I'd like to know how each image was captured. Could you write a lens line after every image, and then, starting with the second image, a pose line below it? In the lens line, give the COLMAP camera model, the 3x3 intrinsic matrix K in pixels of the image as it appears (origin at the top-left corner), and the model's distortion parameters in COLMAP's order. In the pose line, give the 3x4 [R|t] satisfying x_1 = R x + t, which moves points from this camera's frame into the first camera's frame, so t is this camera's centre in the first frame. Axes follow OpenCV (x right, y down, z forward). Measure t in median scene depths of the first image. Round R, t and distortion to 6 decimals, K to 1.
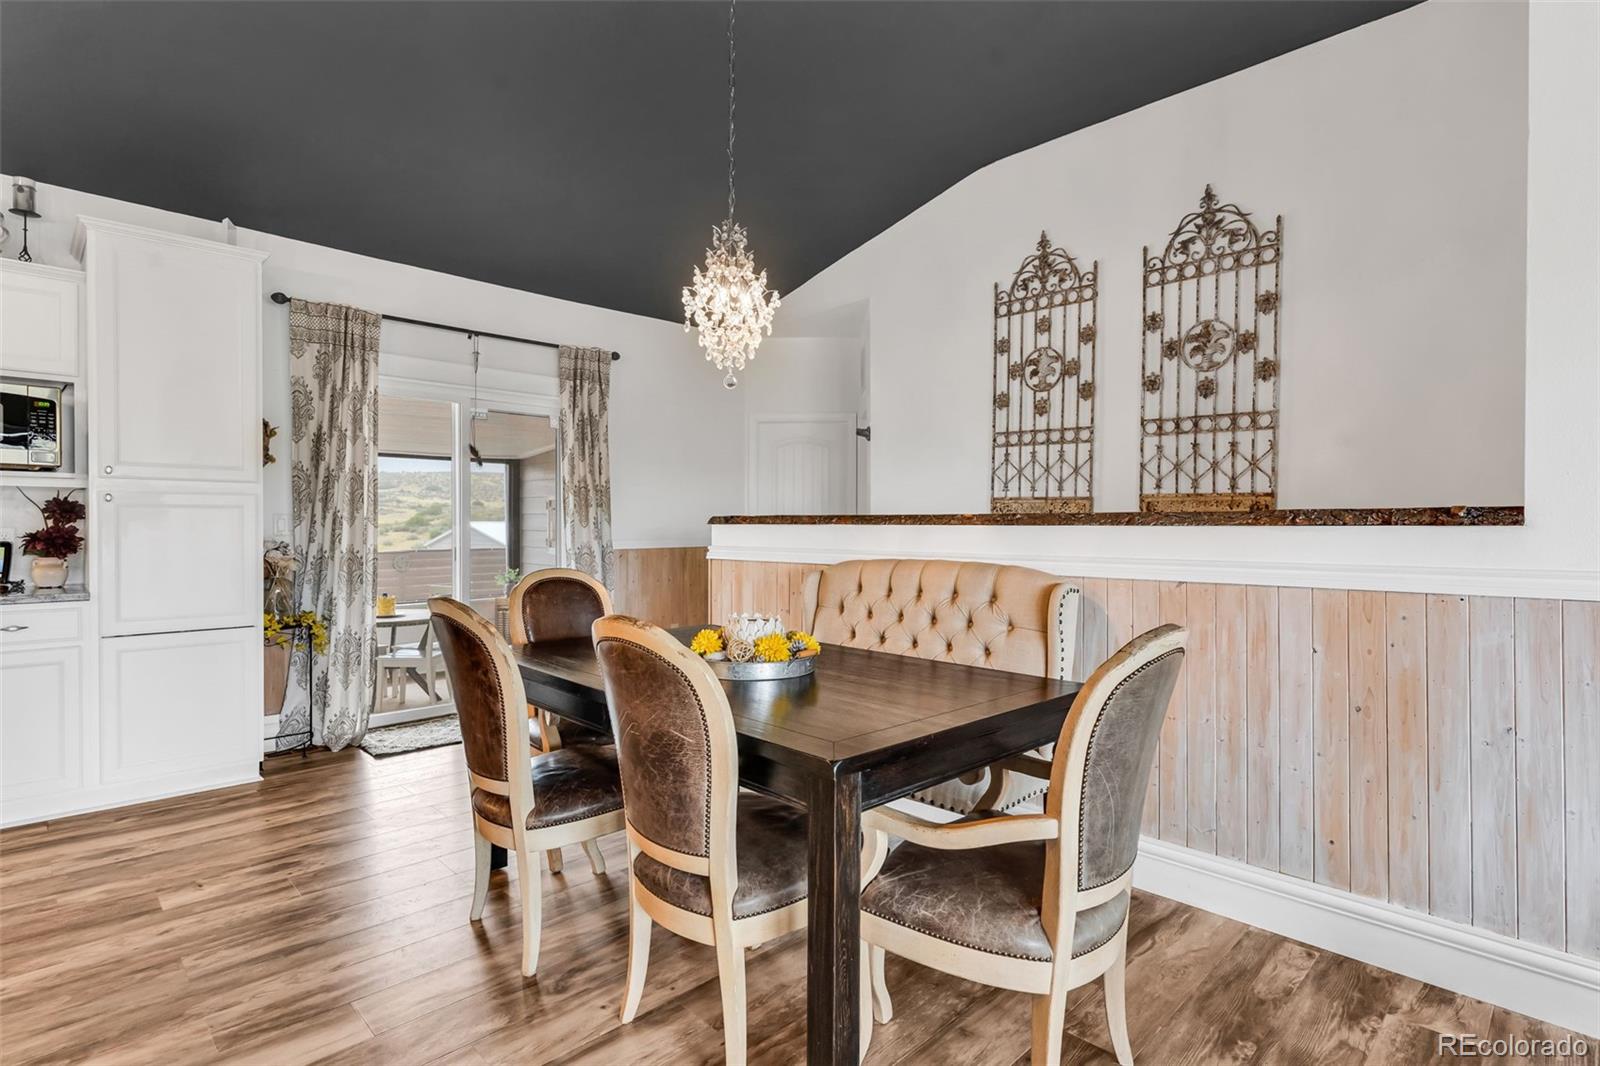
lens RADIAL K [[794.4, 0, 804.6], [0, 794.4, 539.6], [0, 0, 1]] dist [0.000916, -0.001721]
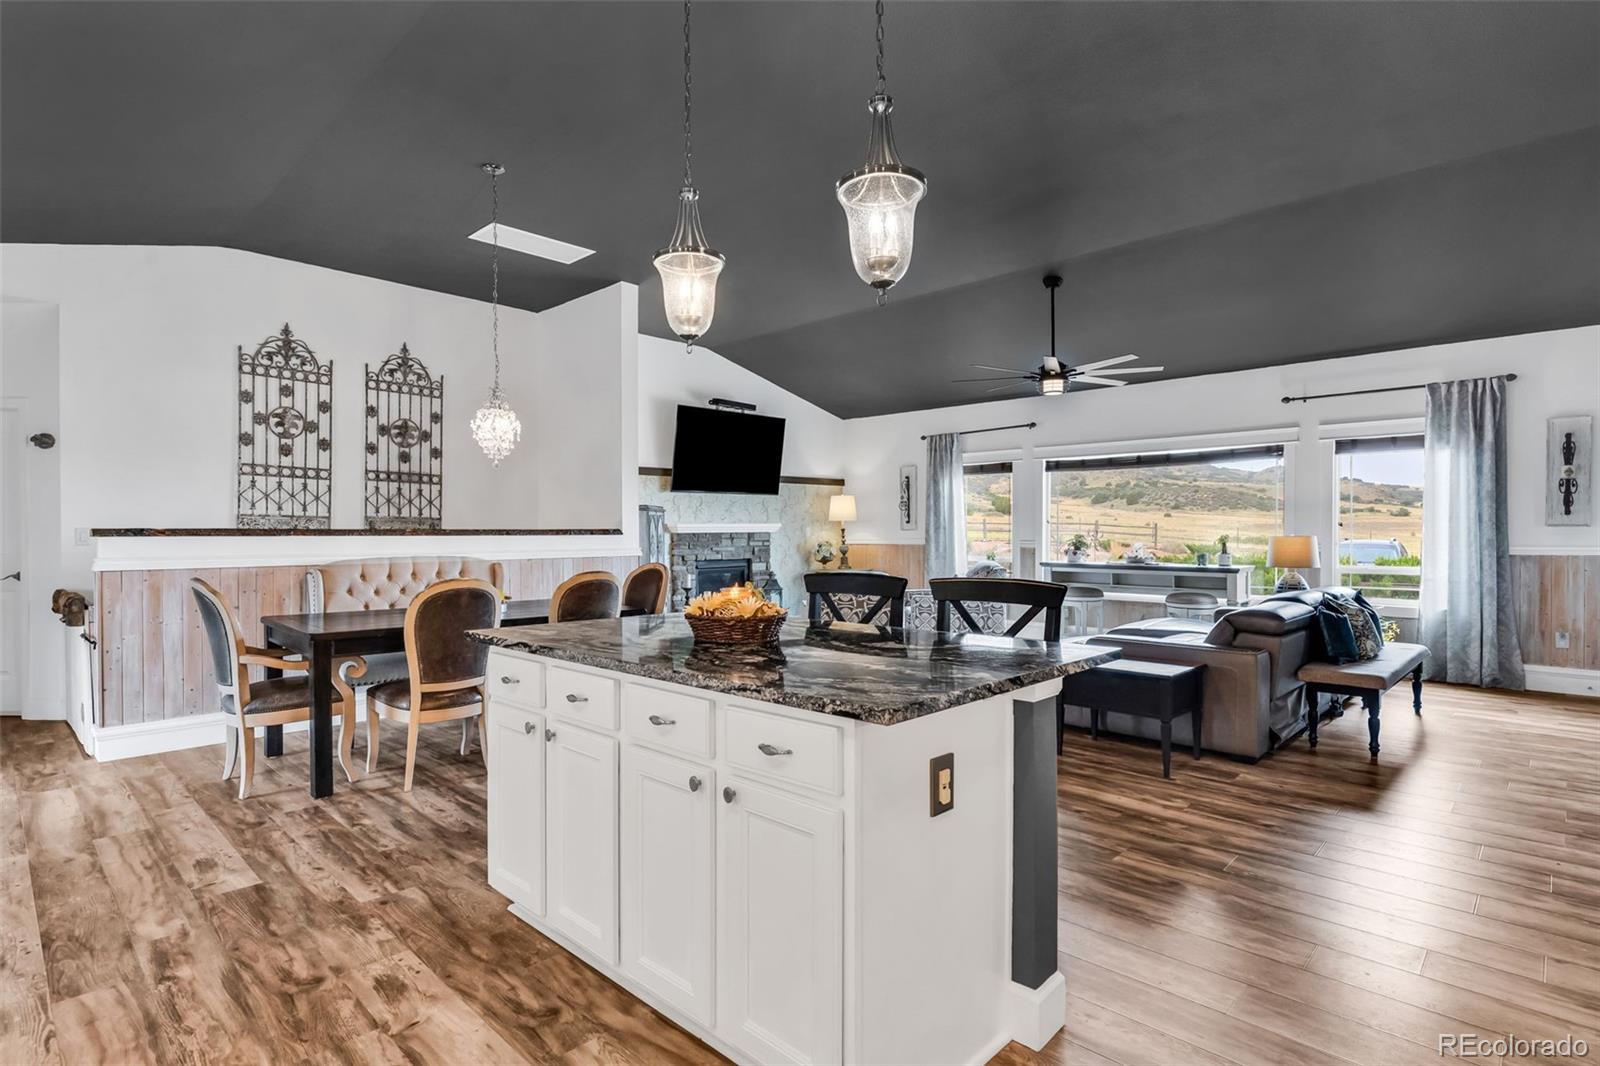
lens RADIAL K [[794.4, 0, 801.0], [0, 794.4, 532.5], [0, 0, 1]] dist [0.000916, -0.001721]
pose [[-0.022130, -0.000813, 0.999755, -1.218096], [0.020810, 0.999783, 0.001274, -0.007938], [-0.999539, 0.020833, -0.022108, 0.159177]]
